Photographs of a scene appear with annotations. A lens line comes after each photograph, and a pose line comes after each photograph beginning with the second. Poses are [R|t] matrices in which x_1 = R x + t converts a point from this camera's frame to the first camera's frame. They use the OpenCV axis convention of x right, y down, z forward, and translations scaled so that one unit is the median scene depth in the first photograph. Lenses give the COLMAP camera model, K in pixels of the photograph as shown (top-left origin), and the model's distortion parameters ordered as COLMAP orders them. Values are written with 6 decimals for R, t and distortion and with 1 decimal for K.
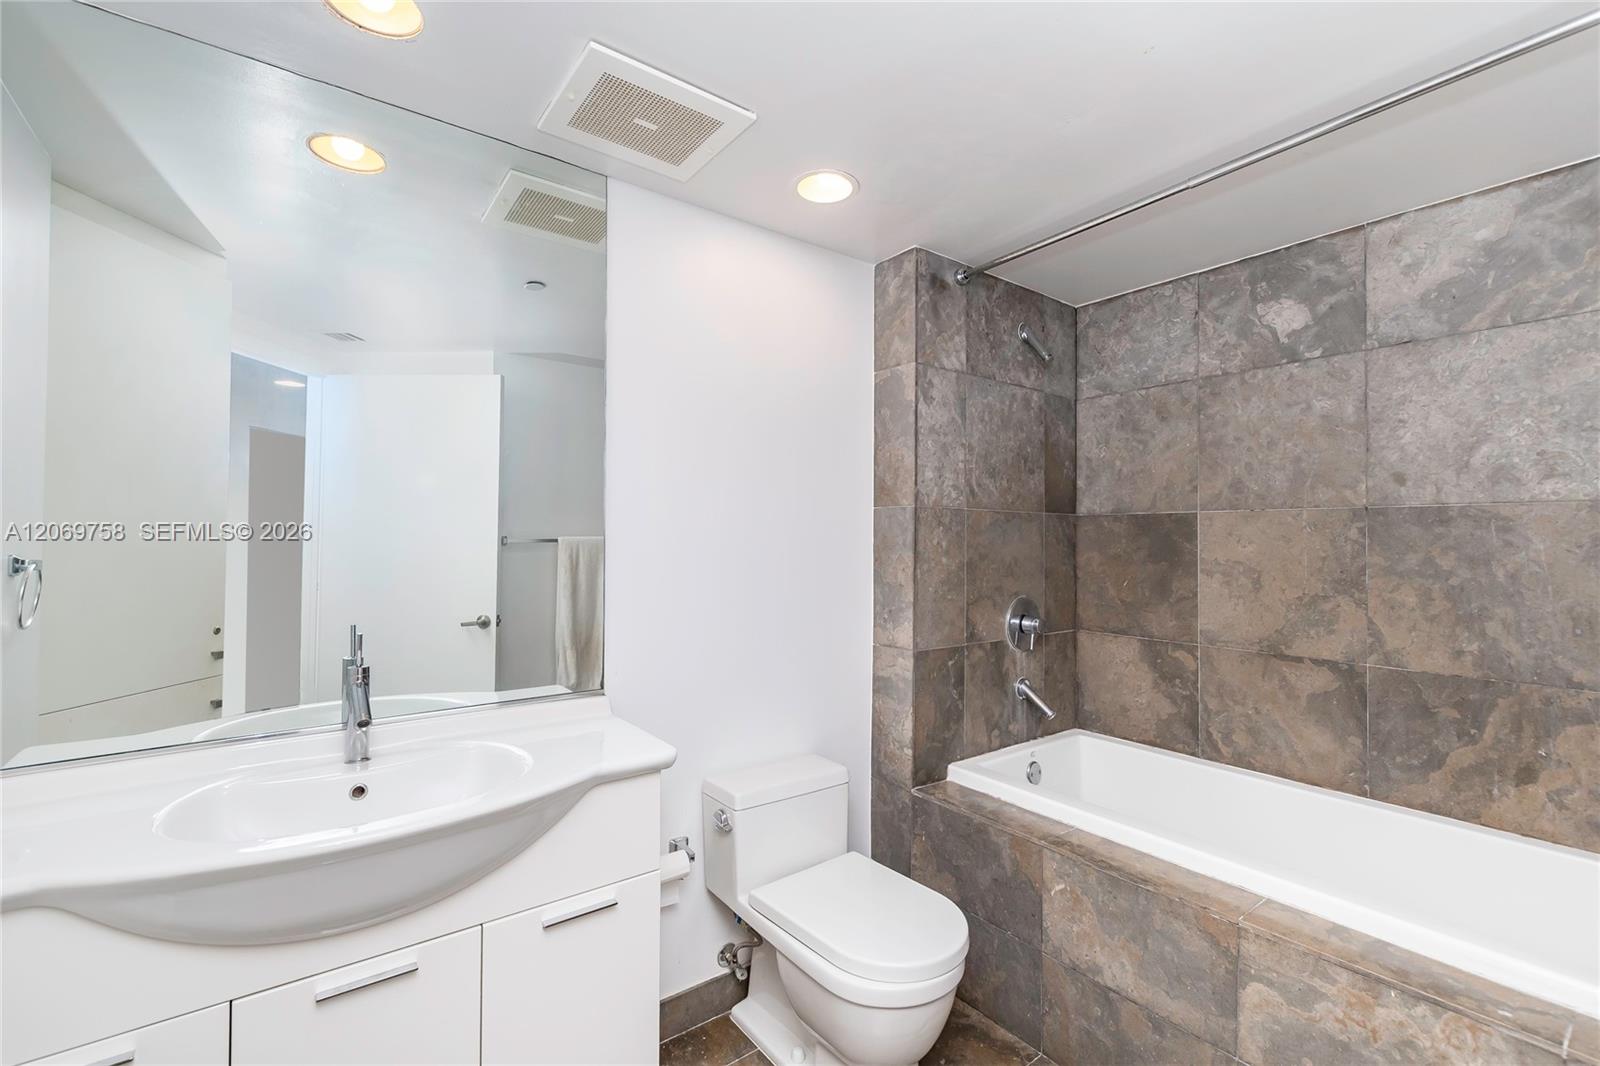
lens RADIAL K [[701.9, 0, 806.6], [0, 701.9, 526.4], [0, 0, 1]] dist [0.011842, -0.004756]
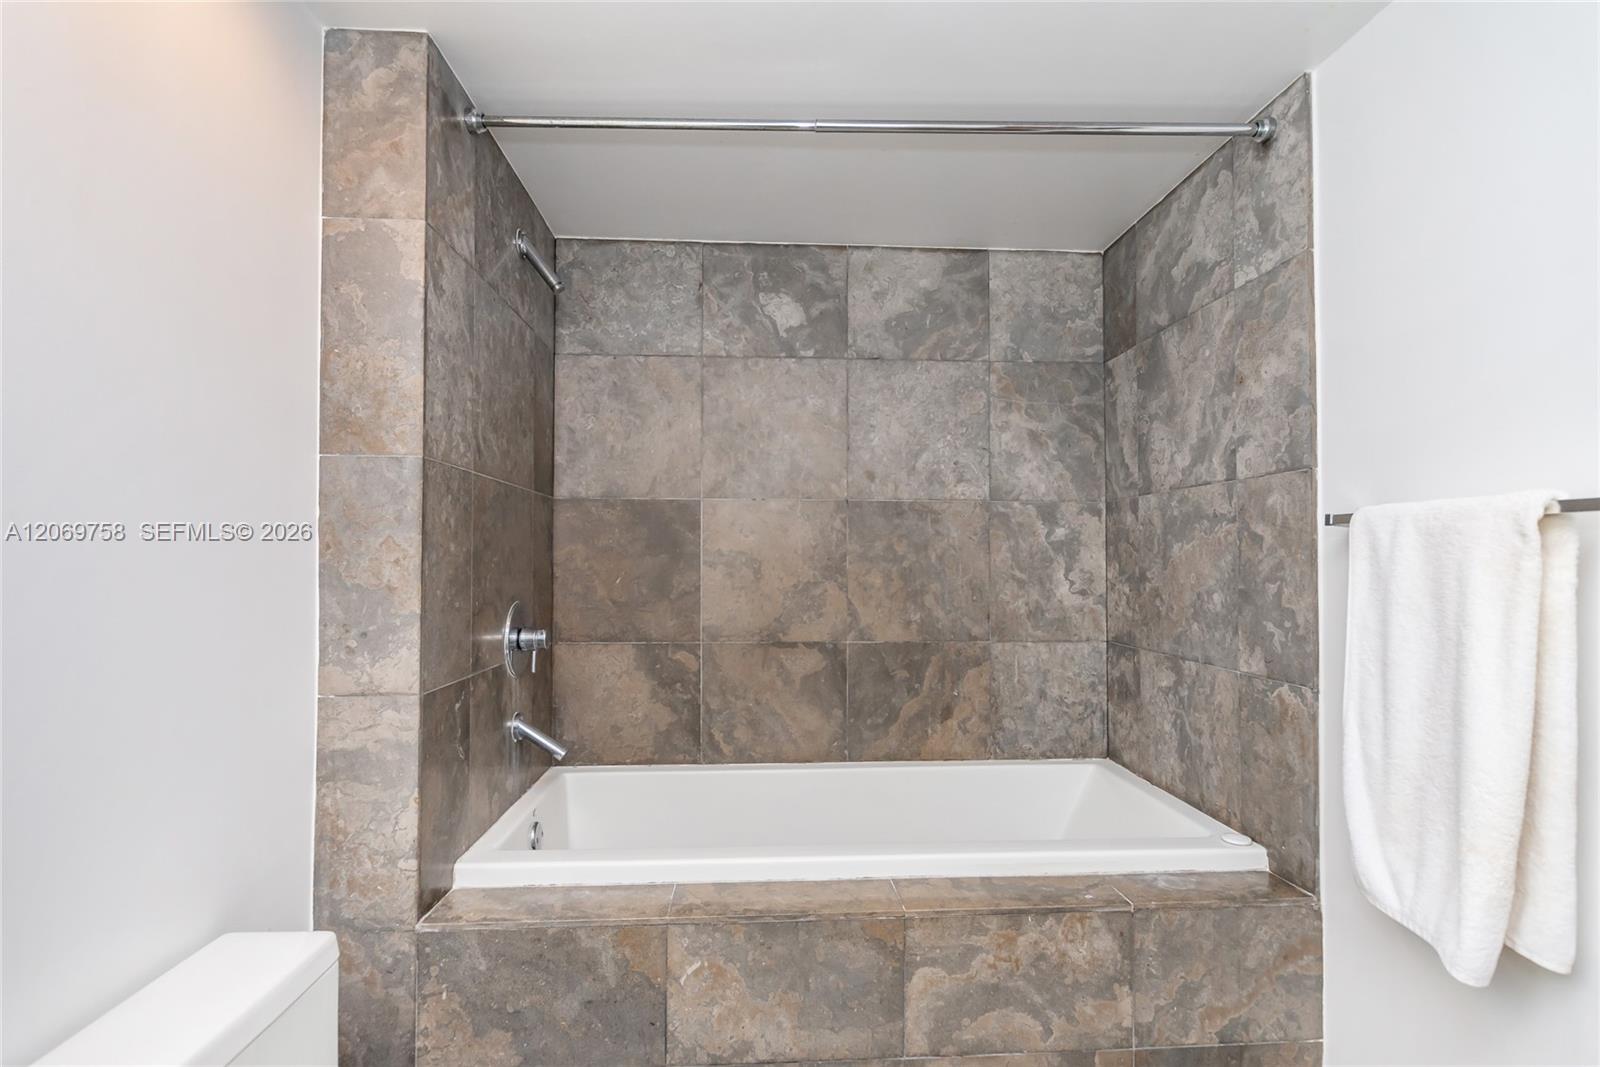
lens RADIAL K [[747.9, 0, 801.4], [0, 747.9, 547.2], [0, 0, 1]] dist [-0.000421, 0.000392]
pose [[0.552084, 0.011534, 0.833709, -0.211286], [-0.015027, 0.999880, -0.003882, 0.048993], [-0.833653, -0.010385, 0.552191, 0.382516]]
